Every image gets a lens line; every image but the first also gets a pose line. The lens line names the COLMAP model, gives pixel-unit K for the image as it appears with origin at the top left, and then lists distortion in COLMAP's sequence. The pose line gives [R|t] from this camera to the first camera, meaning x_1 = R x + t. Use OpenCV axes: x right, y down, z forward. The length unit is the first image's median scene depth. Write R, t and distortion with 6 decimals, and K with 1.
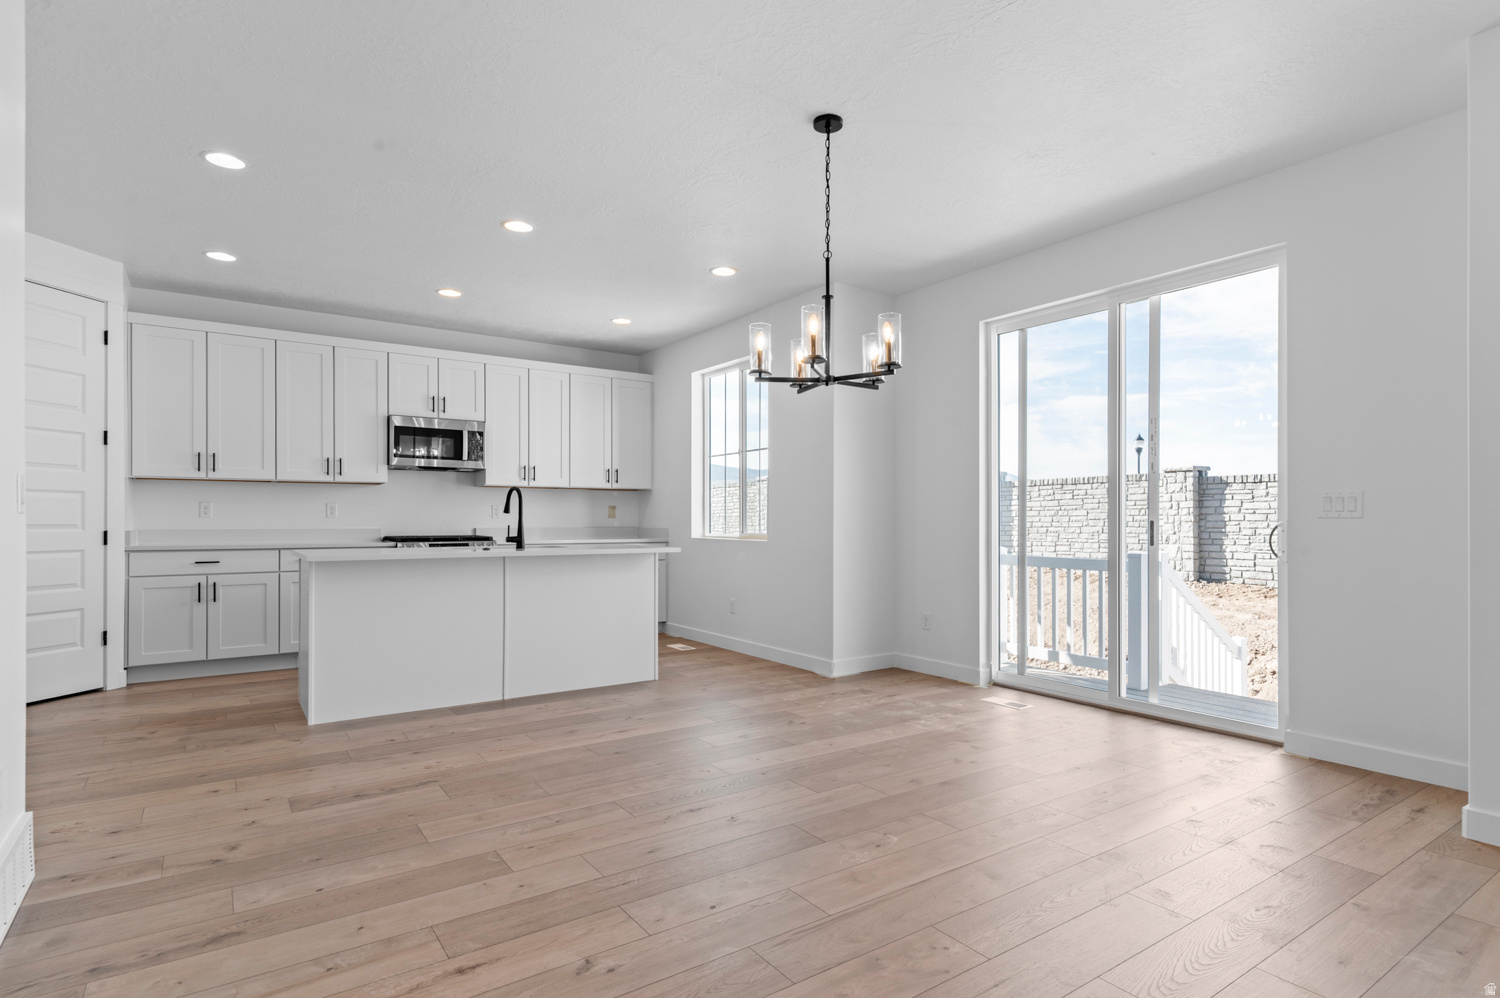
lens RADIAL K [[779.0, 0, 751.5], [0, 779.0, 524.7], [0, 0, 1]] dist [0.030822, -0.000337]
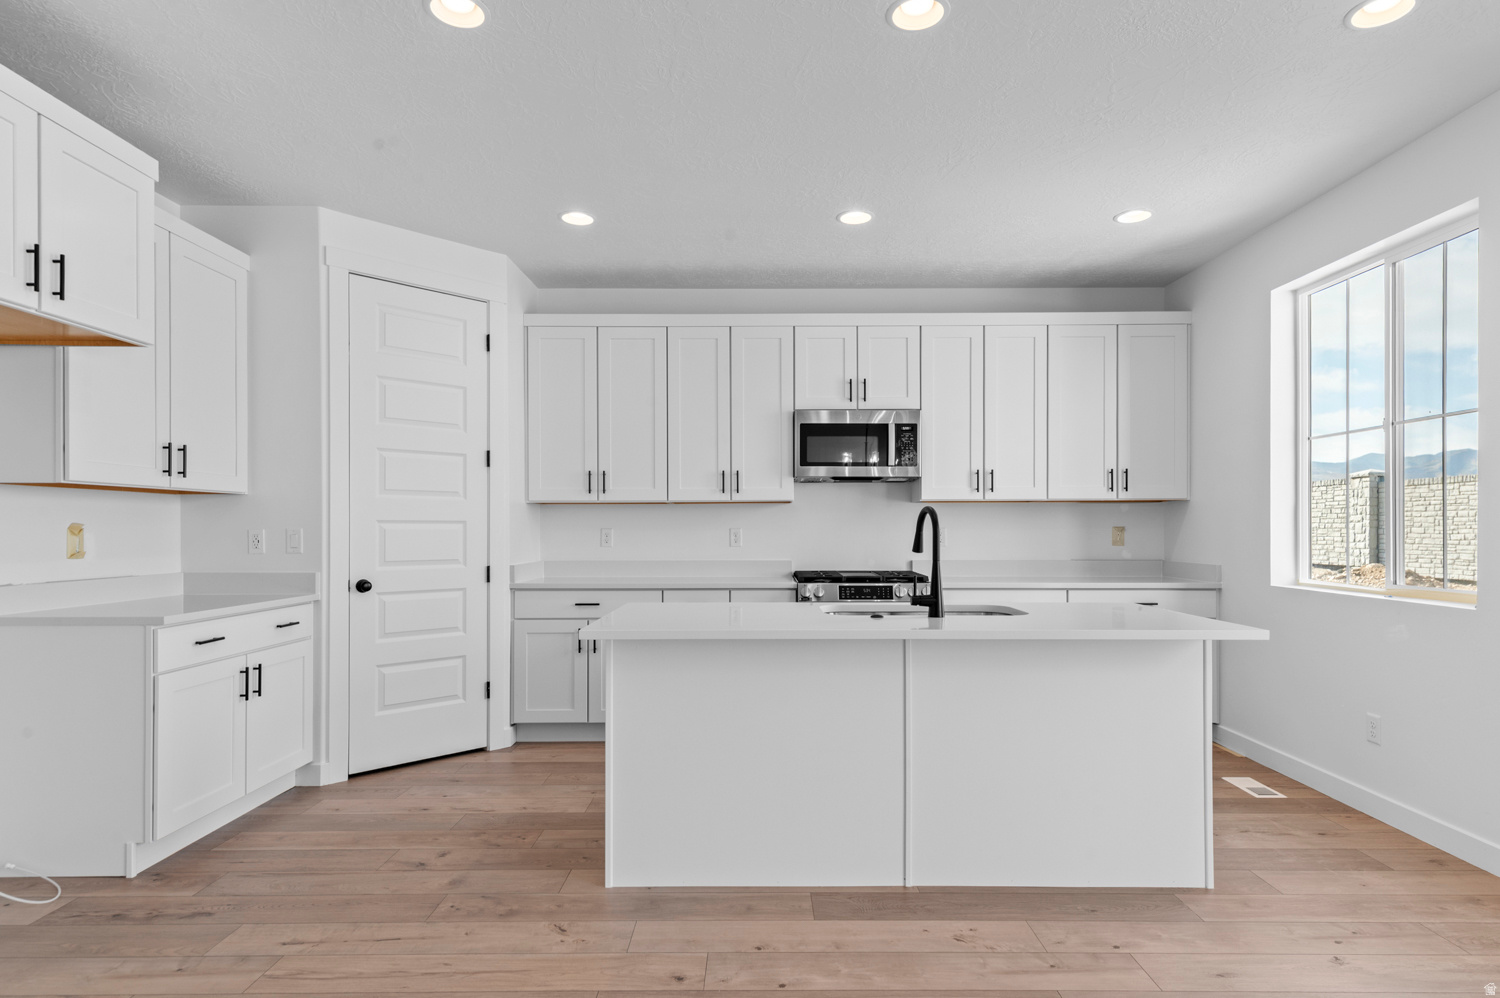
lens RADIAL K [[821.8, 0, 757.5], [0, 821.8, 520.9], [0, 0, 1]] dist [0.014994, -0.000692]
pose [[0.825736, -0.006253, -0.564022, -0.050812], [-0.001855, 0.999903, -0.013801, -0.023088], [0.564053, 0.012442, 0.825645, 0.331135]]
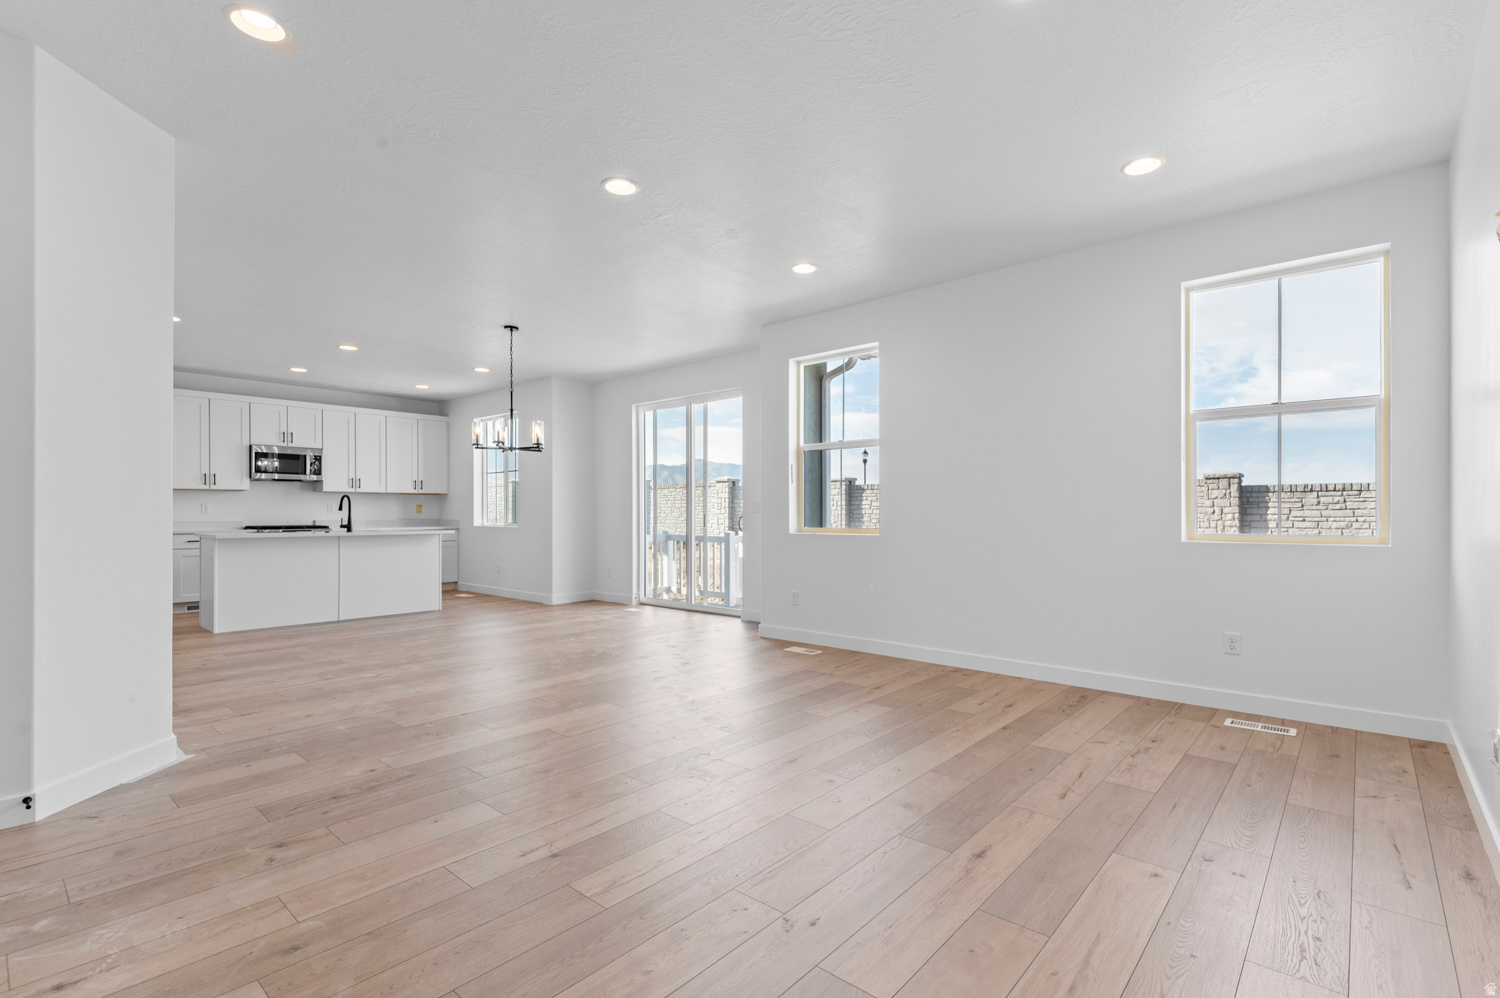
lens RADIAL K [[693.0, 0, 774.1], [0, 693.0, 518.1], [0, 0, 1]] dist [-0.000988, -0.000101]
pose [[0.965437, -0.003647, 0.260612, 0.151765], [0.003879, 0.999992, -0.000377, 0.004355], [-0.260609, 0.001374, 0.965443, -0.520493]]
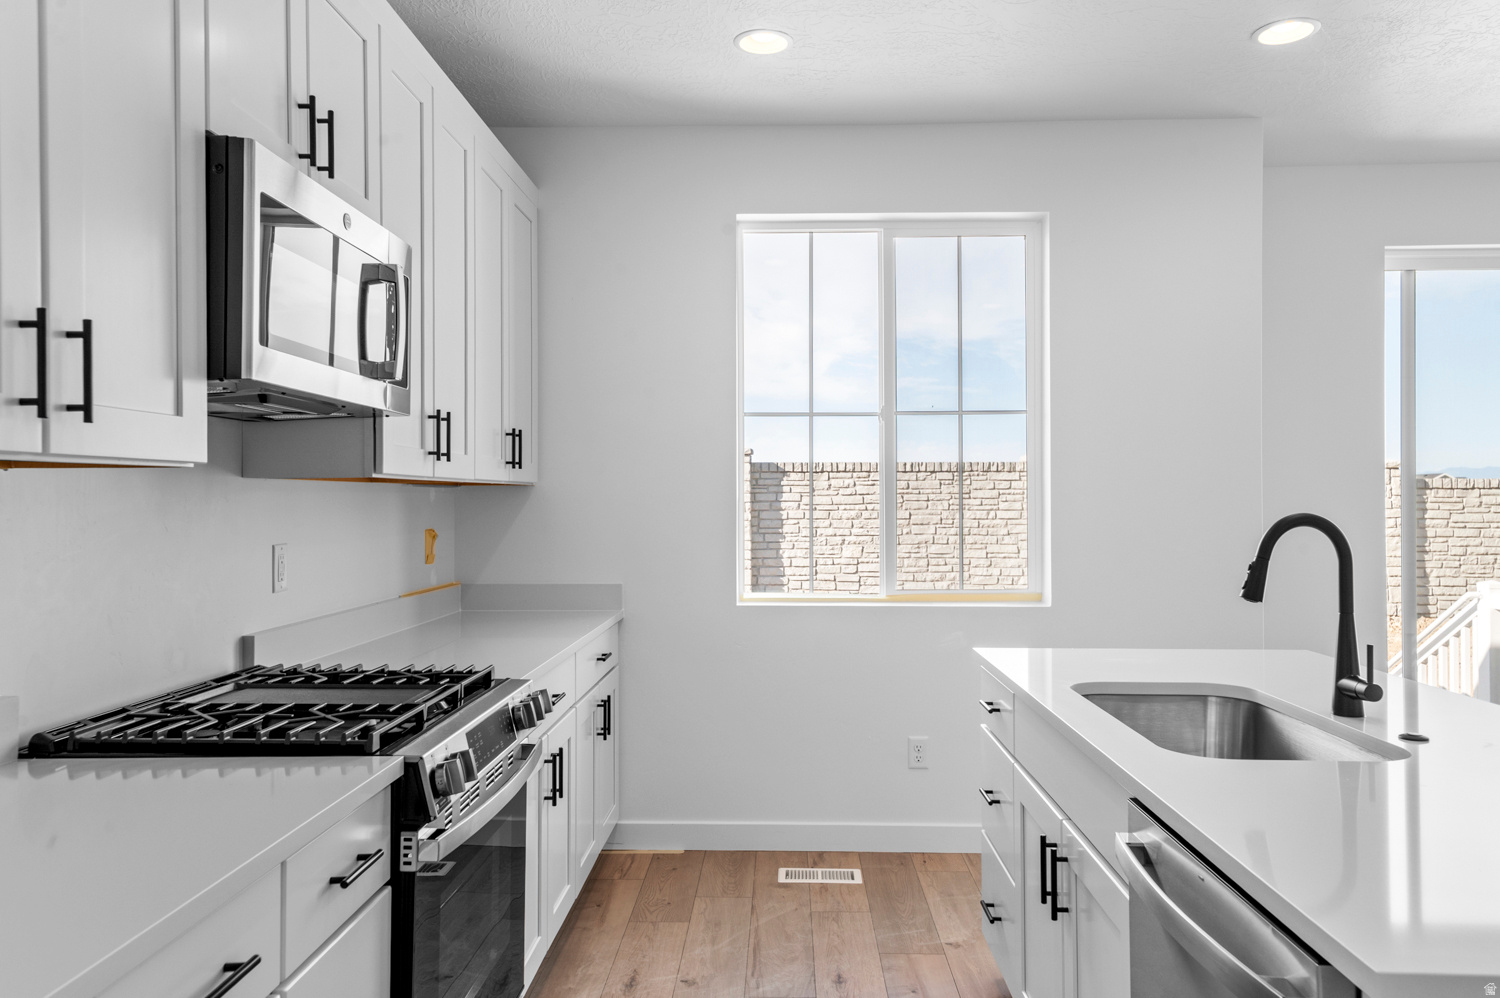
lens RADIAL K [[1100.4, 0, 750.0], [0, 1100.4, 499.0], [0, 0, 1]] dist [0.019621, 0.000483]
pose [[0.594275, -0.002168, 0.804259, -0.601547], [0.006713, 0.999975, -0.002265, -0.043748], [-0.804234, 0.006745, 0.594275, 0.702983]]
